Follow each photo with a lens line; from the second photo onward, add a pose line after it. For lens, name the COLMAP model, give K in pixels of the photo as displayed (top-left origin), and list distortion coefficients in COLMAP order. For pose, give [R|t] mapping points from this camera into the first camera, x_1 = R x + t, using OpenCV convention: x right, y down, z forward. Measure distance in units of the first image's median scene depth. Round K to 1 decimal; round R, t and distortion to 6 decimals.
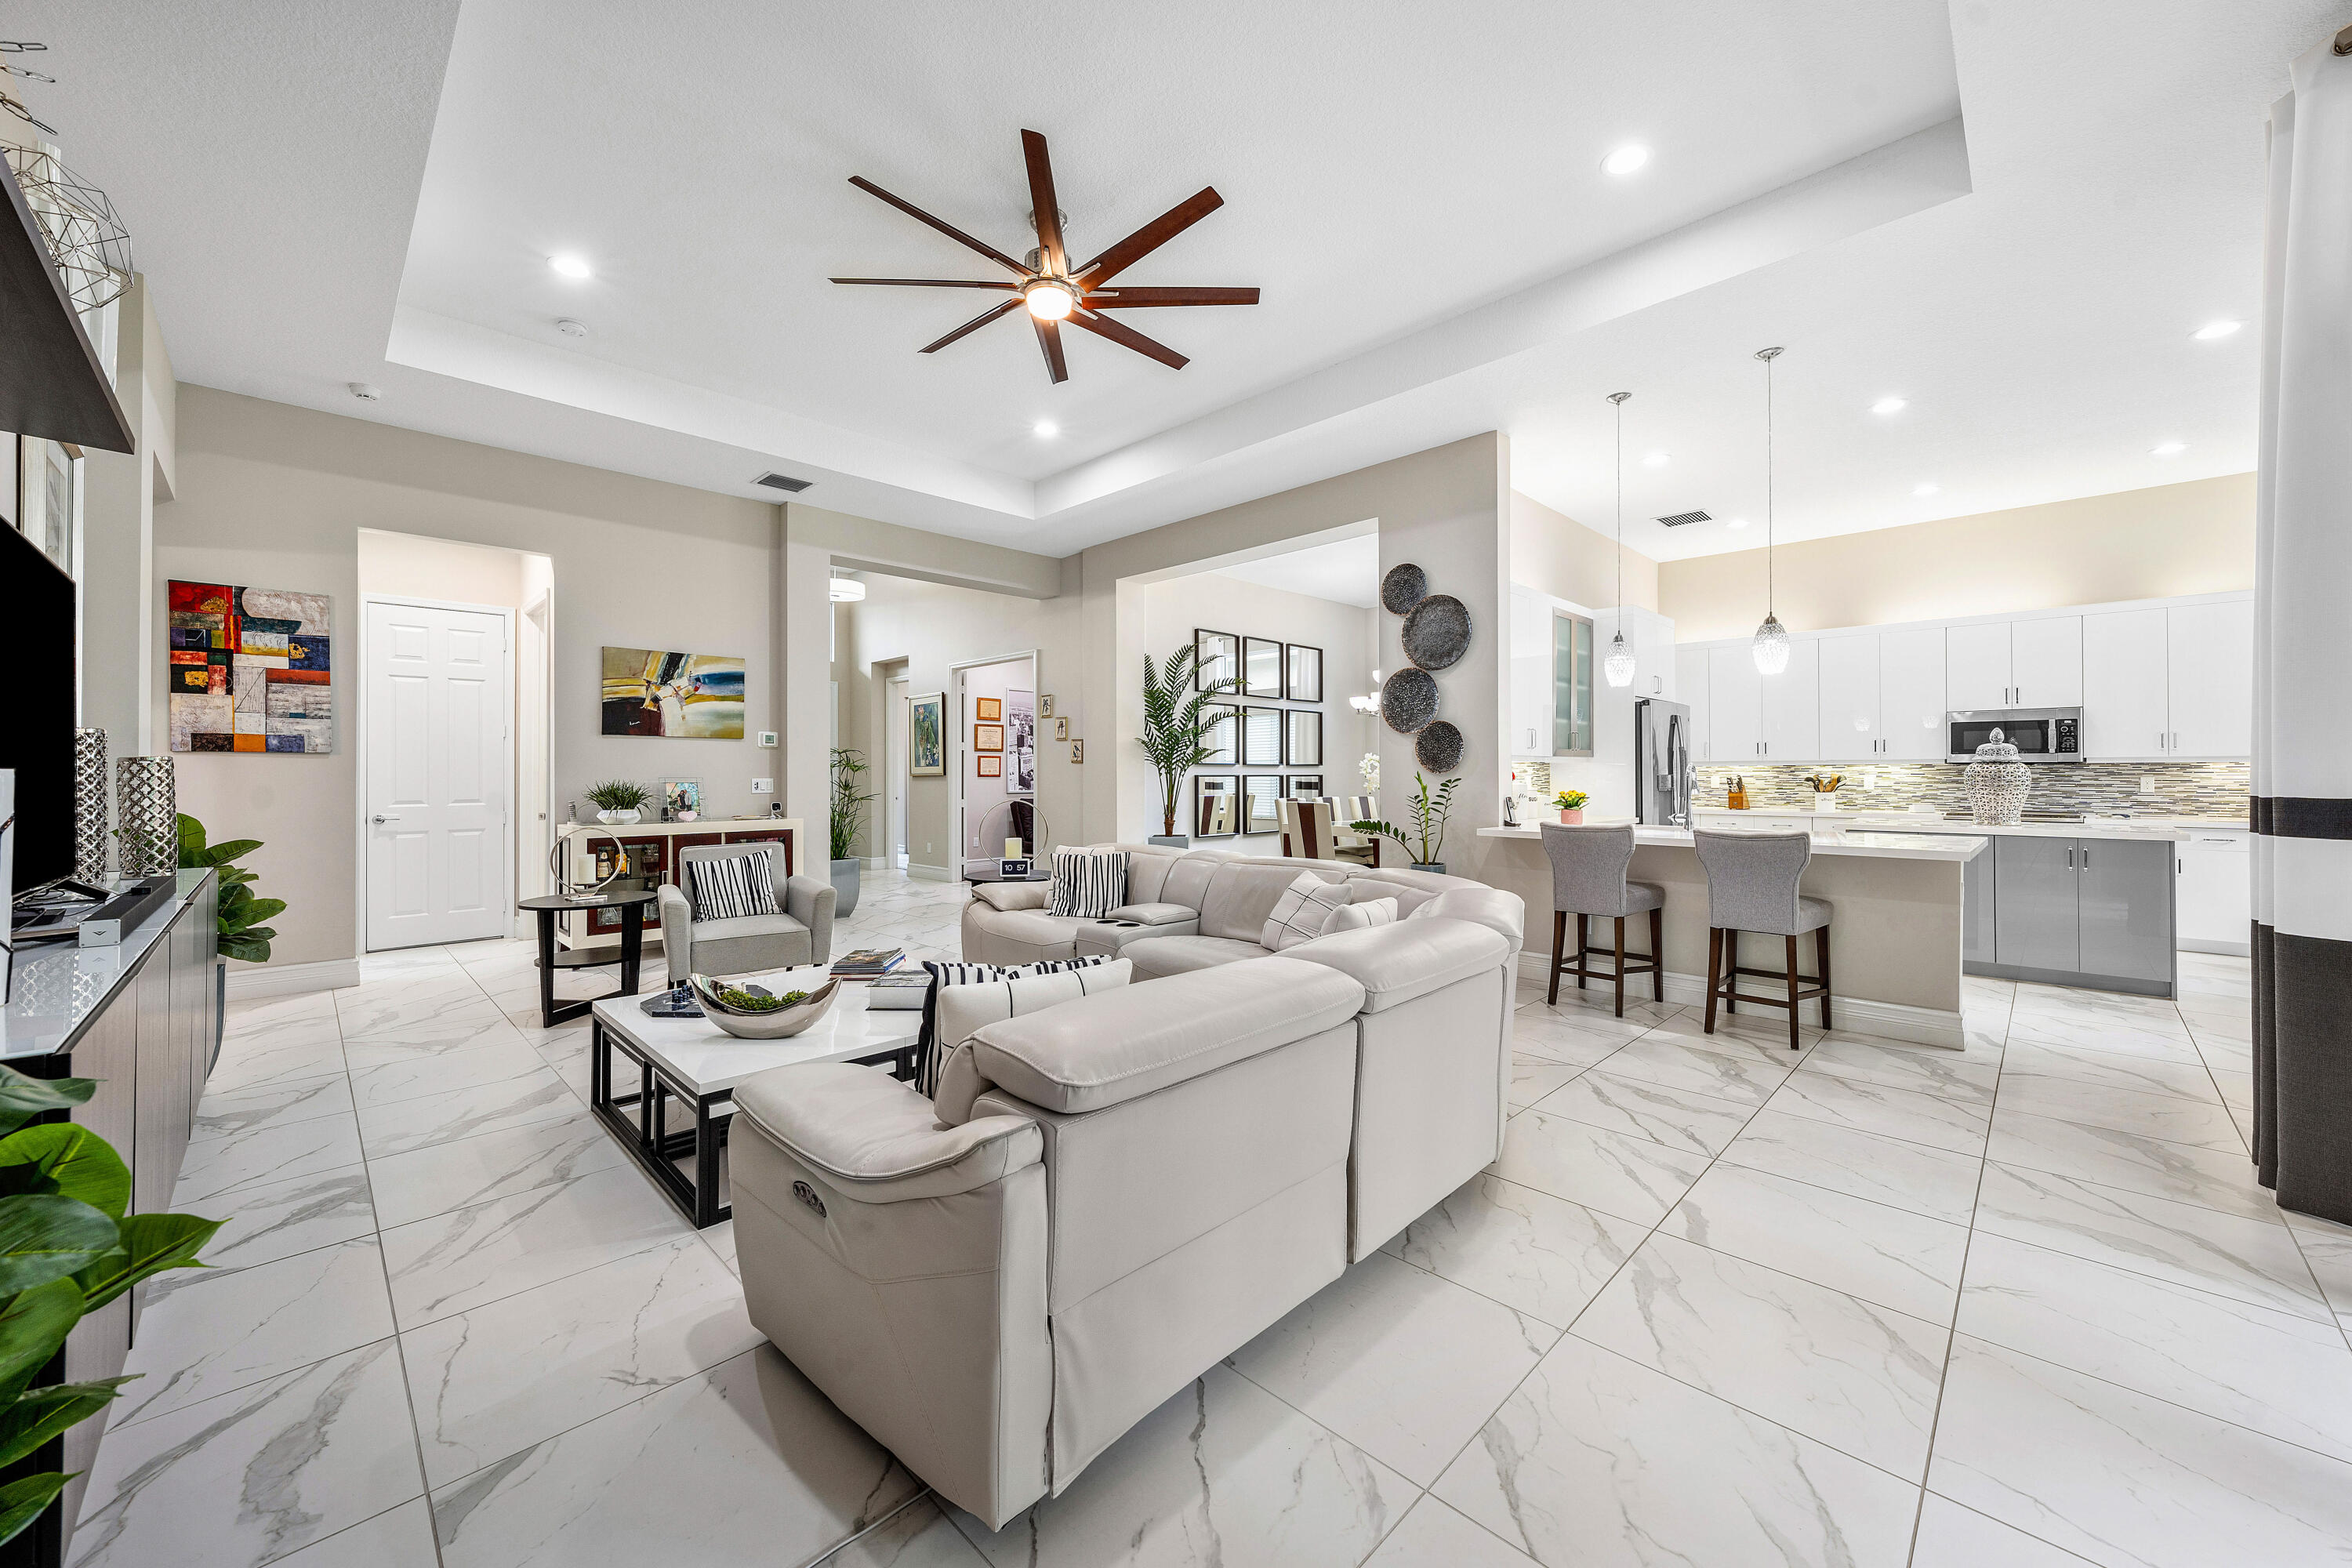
lens RADIAL K [[857.8, 0, 1190.3], [0, 857.8, 766.9], [0, 0, 1]] dist [0.003453, 0.000563]
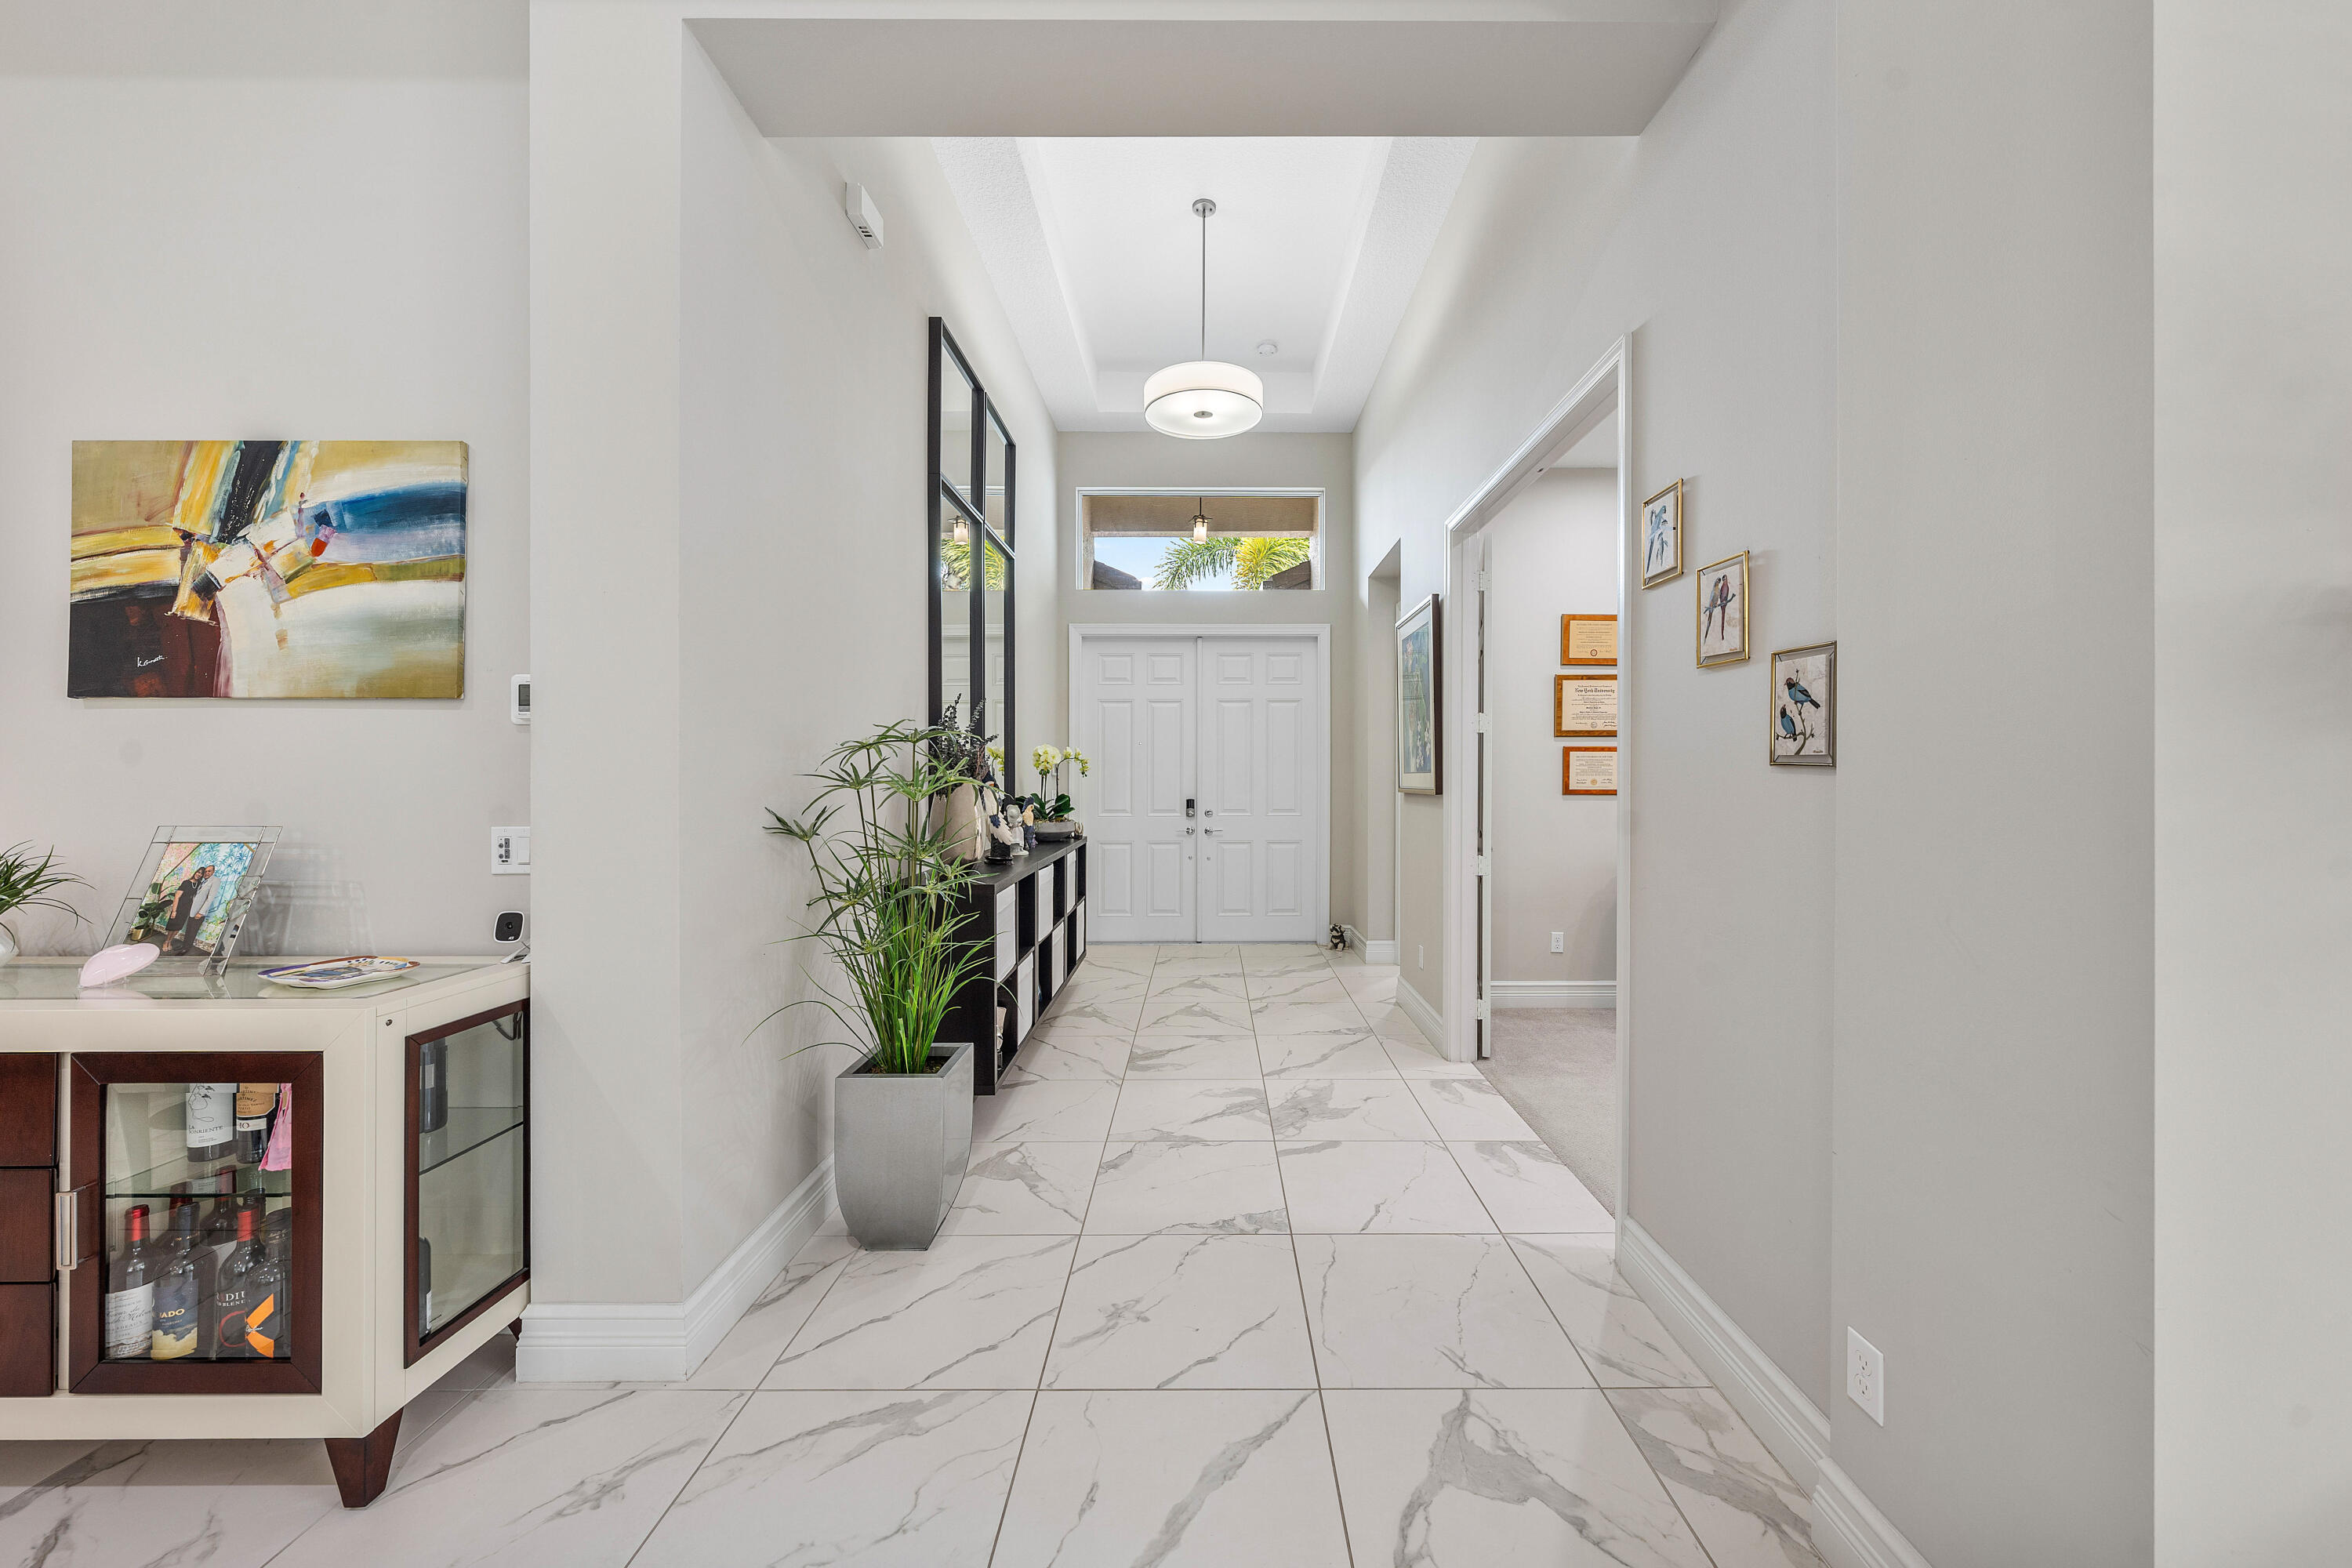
lens RADIAL K [[821.0, 0, 1221.3], [0, 821.0, 771.2], [0, 0, 1]] dist [0.000970, 0.000027]
pose [[0.695310, 0.000586, -0.718710, -0.117810], [0.005072, 0.999971, 0.005723, -0.007031], [0.718692, -0.007625, 0.695287, 1.026014]]
